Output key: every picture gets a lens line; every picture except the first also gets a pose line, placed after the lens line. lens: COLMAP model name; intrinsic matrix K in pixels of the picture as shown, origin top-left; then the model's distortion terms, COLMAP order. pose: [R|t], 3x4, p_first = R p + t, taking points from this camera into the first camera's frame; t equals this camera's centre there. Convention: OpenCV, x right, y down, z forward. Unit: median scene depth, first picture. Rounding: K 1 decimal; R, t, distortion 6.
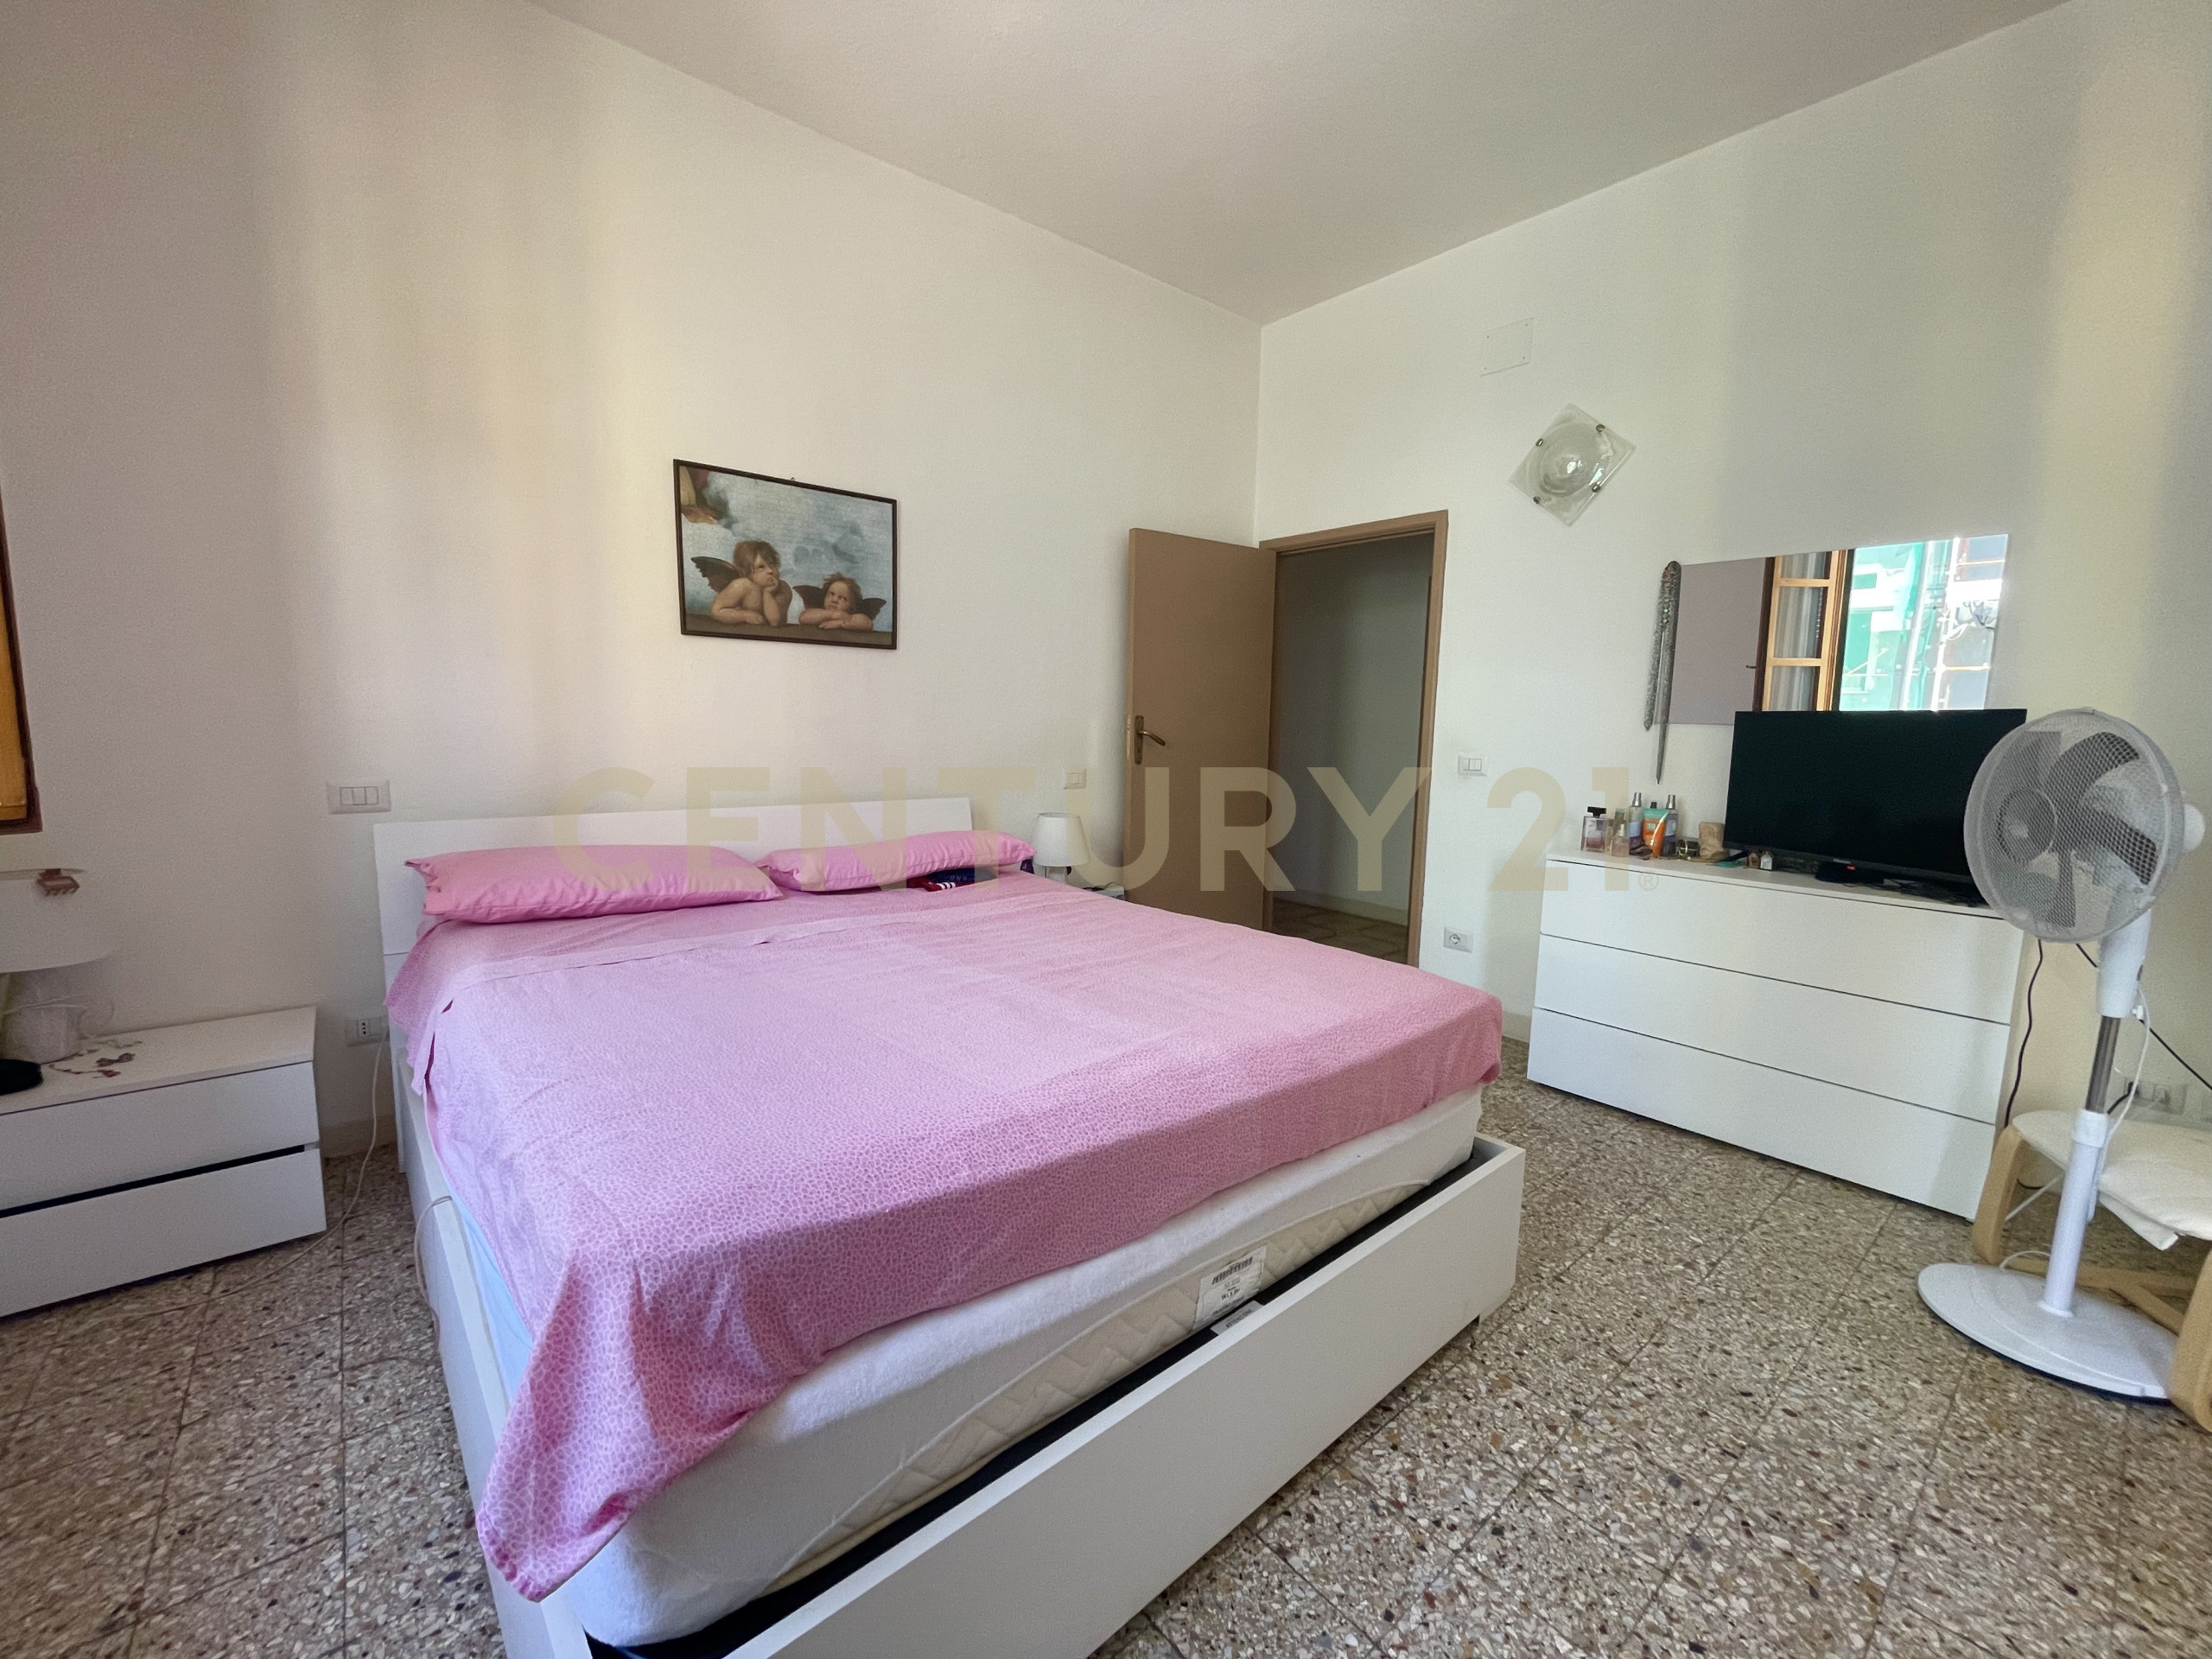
lens RADIAL K [[896.0, 0, 1103.2], [0, 896.0, 826.8], [0, 0, 1]] dist [-0.001939, -0.000555]
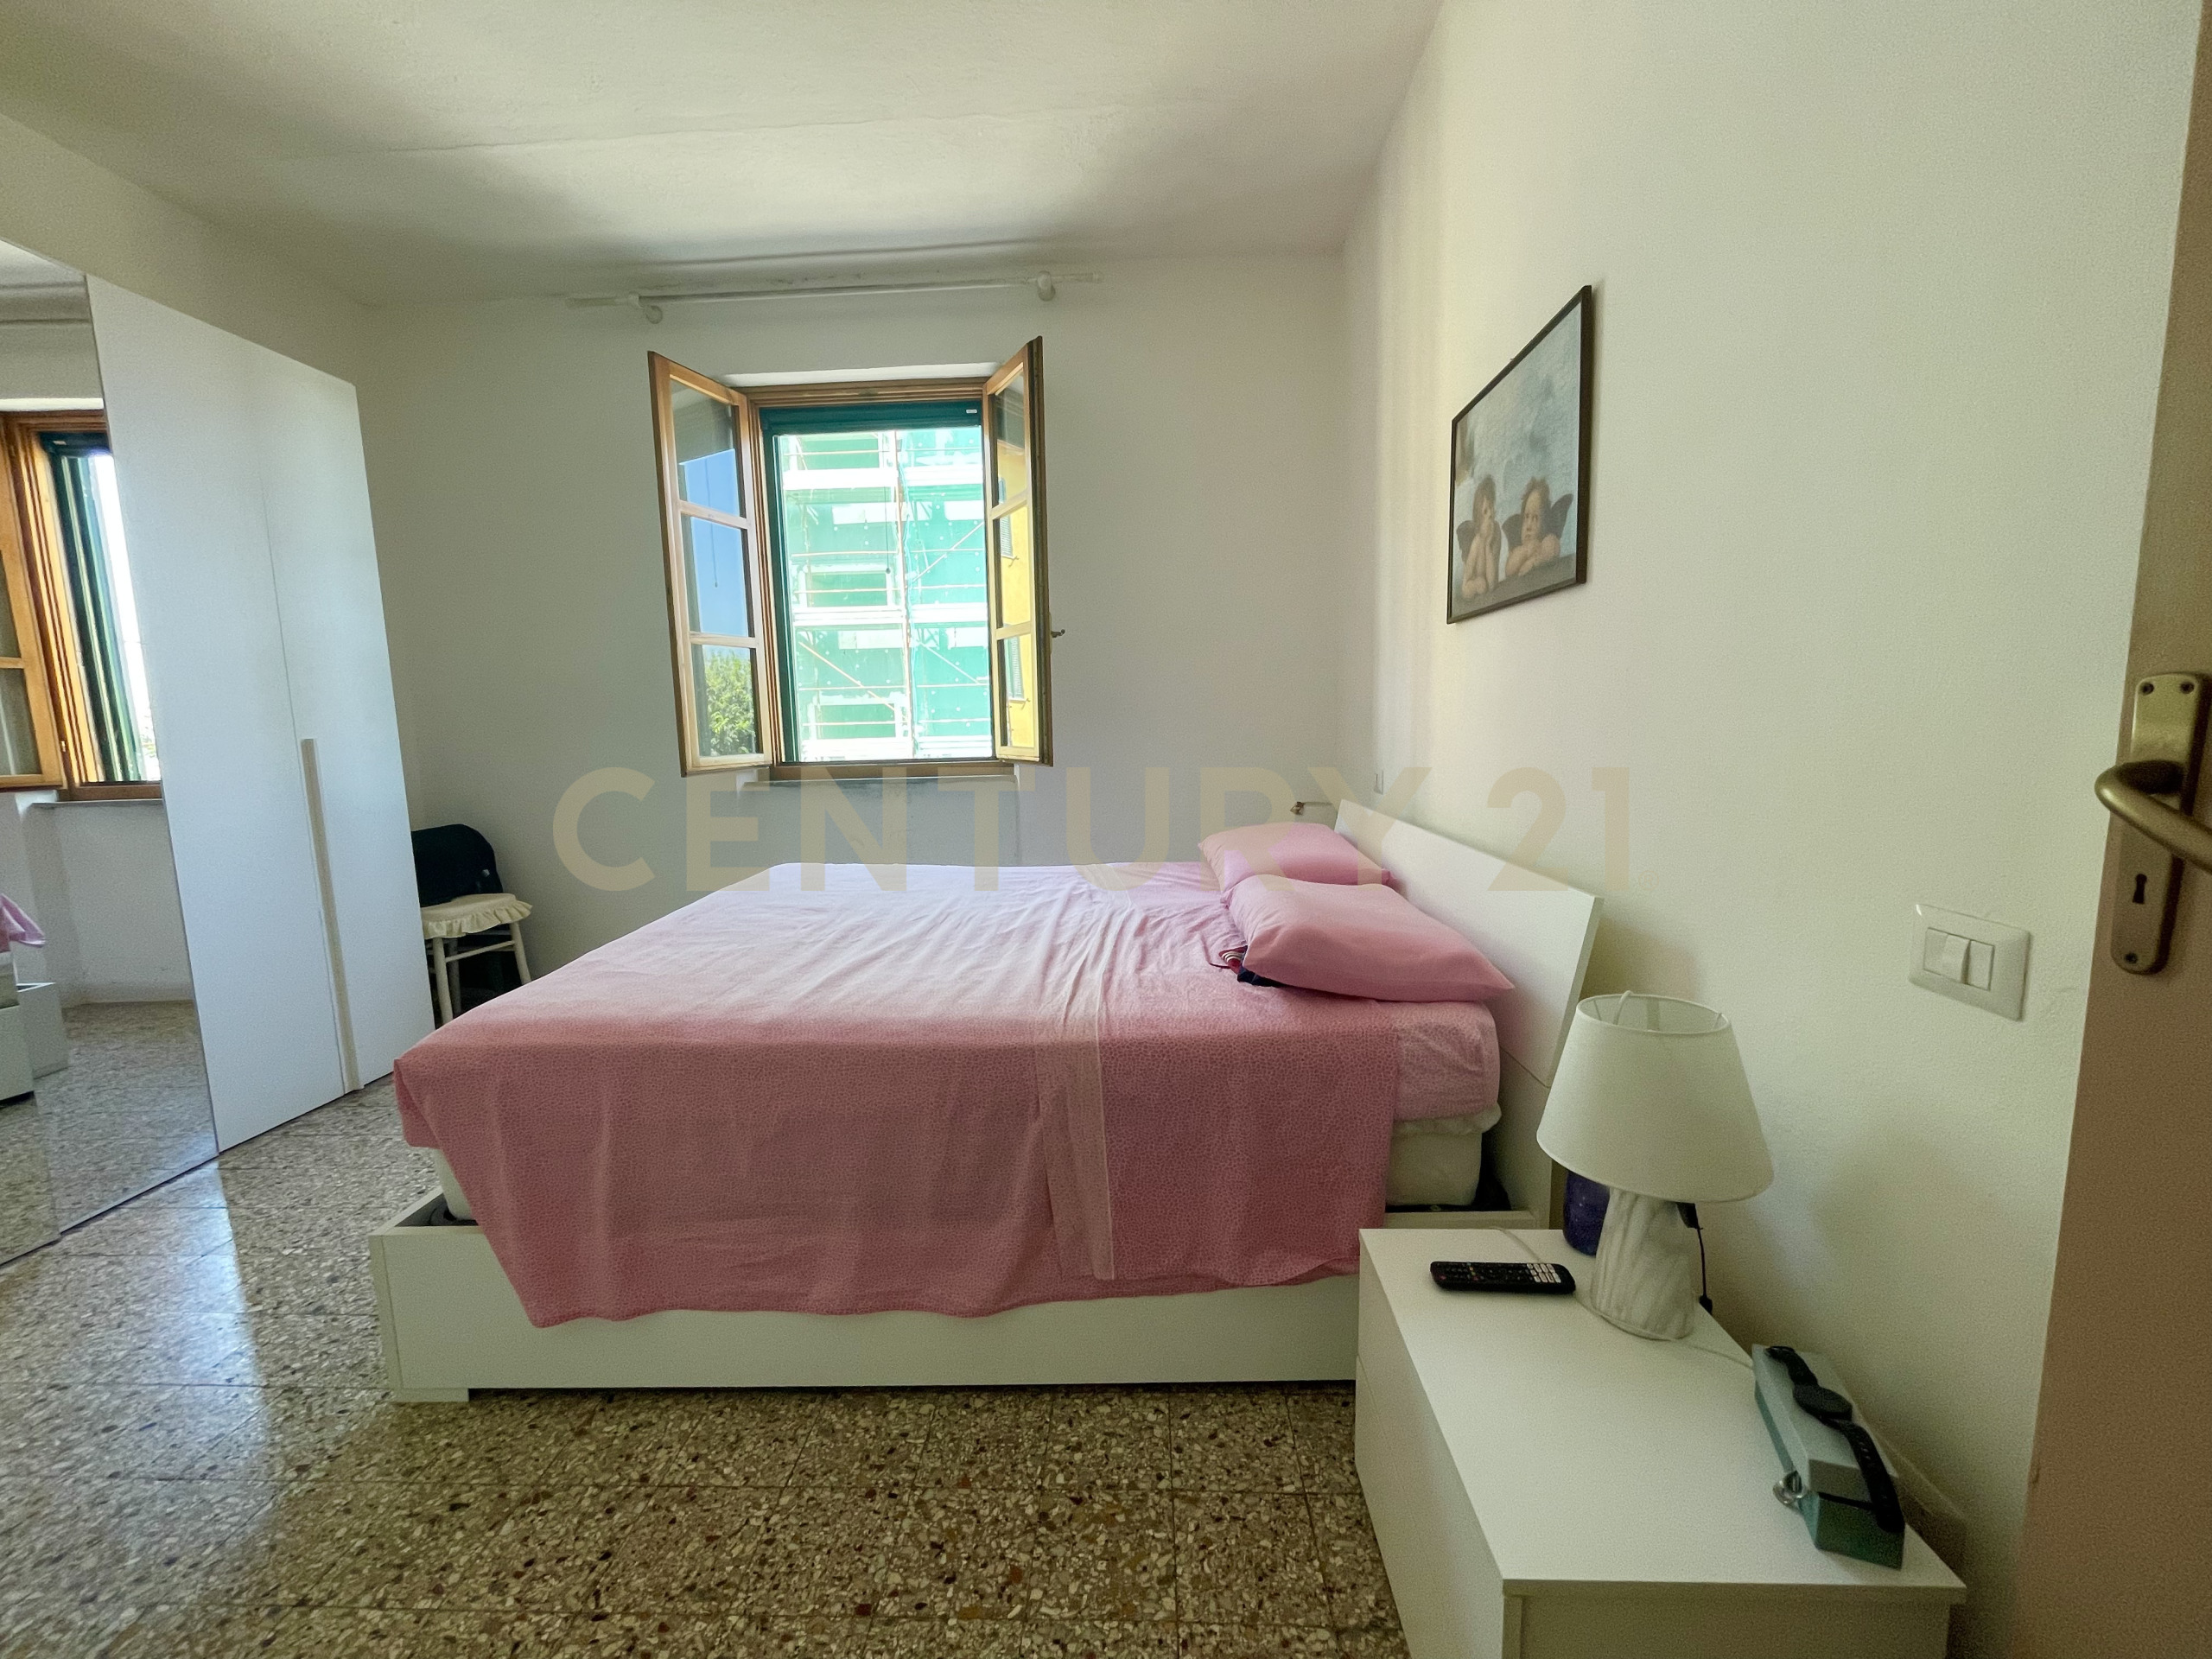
lens RADIAL K [[896.0, 0, 1103.2], [0, 896.0, 826.8], [0, 0, 1]] dist [-0.001939, -0.000555]
pose [[-0.672951, 0.085841, -0.734689, 0.379792], [-0.075895, 0.979988, 0.184019, -0.149604], [0.735783, 0.179595, -0.652969, 1.283716]]
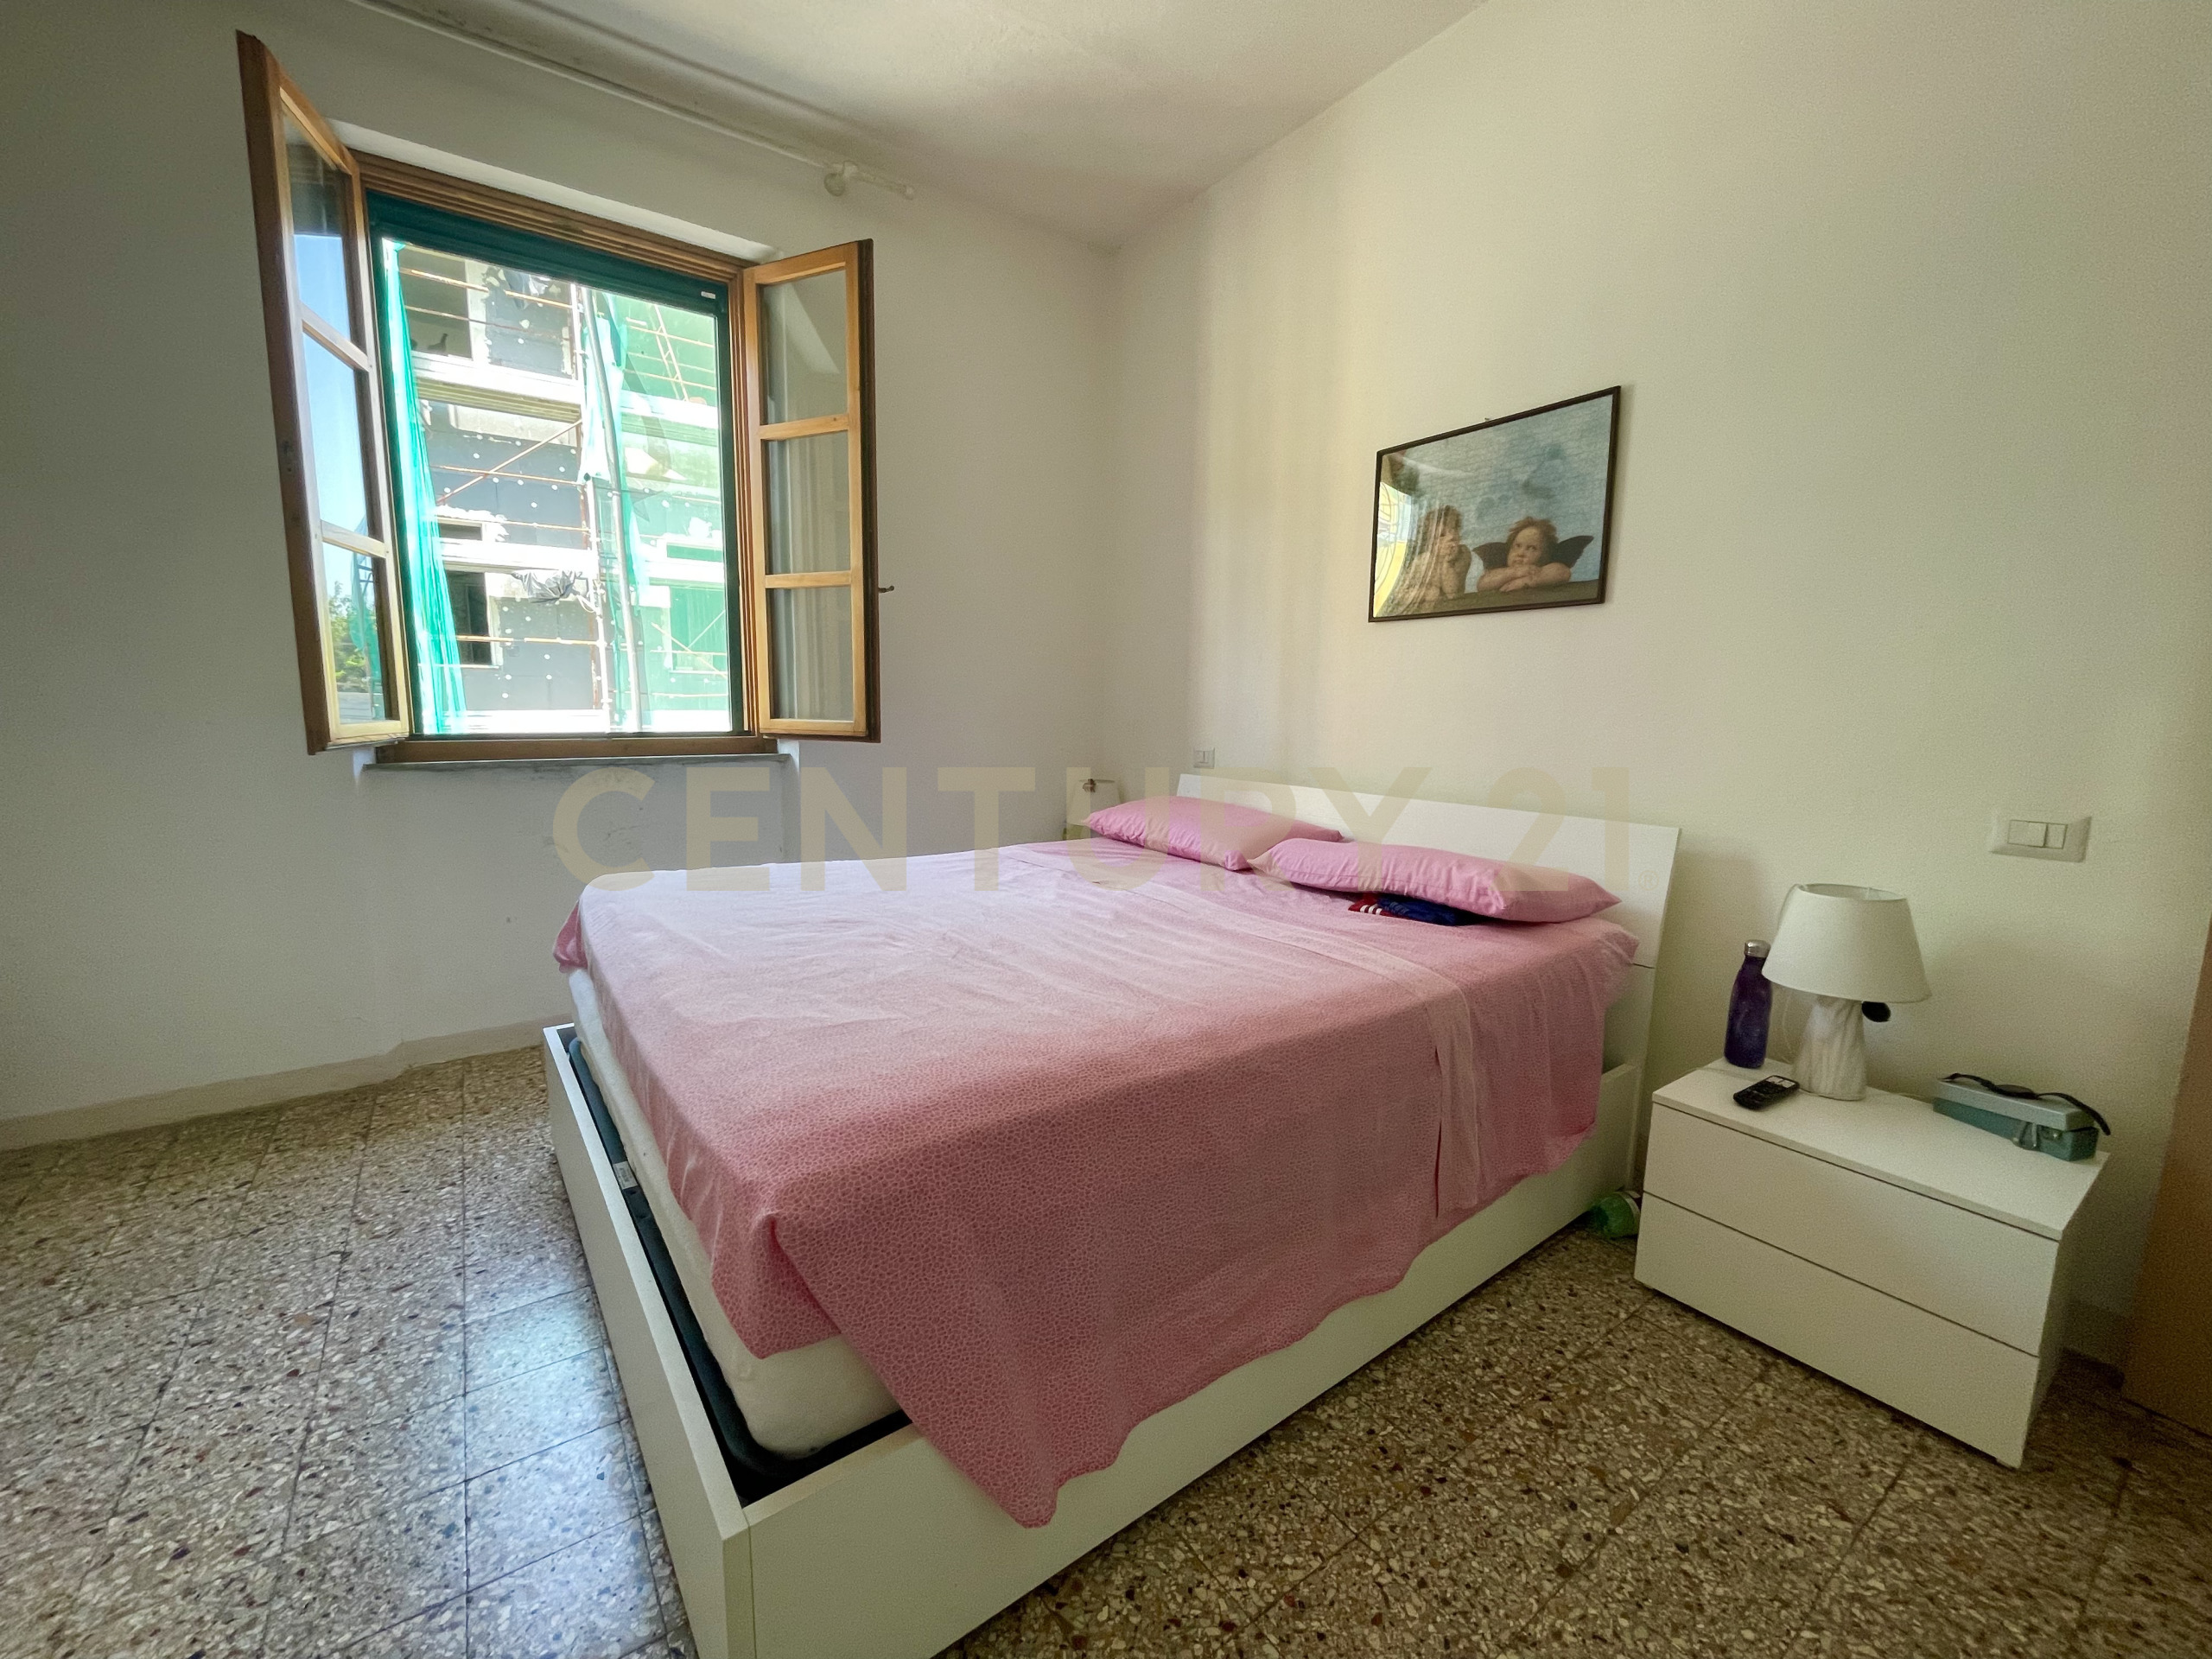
lens RADIAL K [[896.0, 0, 1103.2], [0, 896.0, 826.8], [0, 0, 1]] dist [-0.001939, -0.000555]
pose [[-0.077873, 0.114812, -0.990330, 0.569587], [-0.131845, 0.983436, 0.124380, -0.067929], [0.988207, 0.140256, -0.061445, 0.754193]]
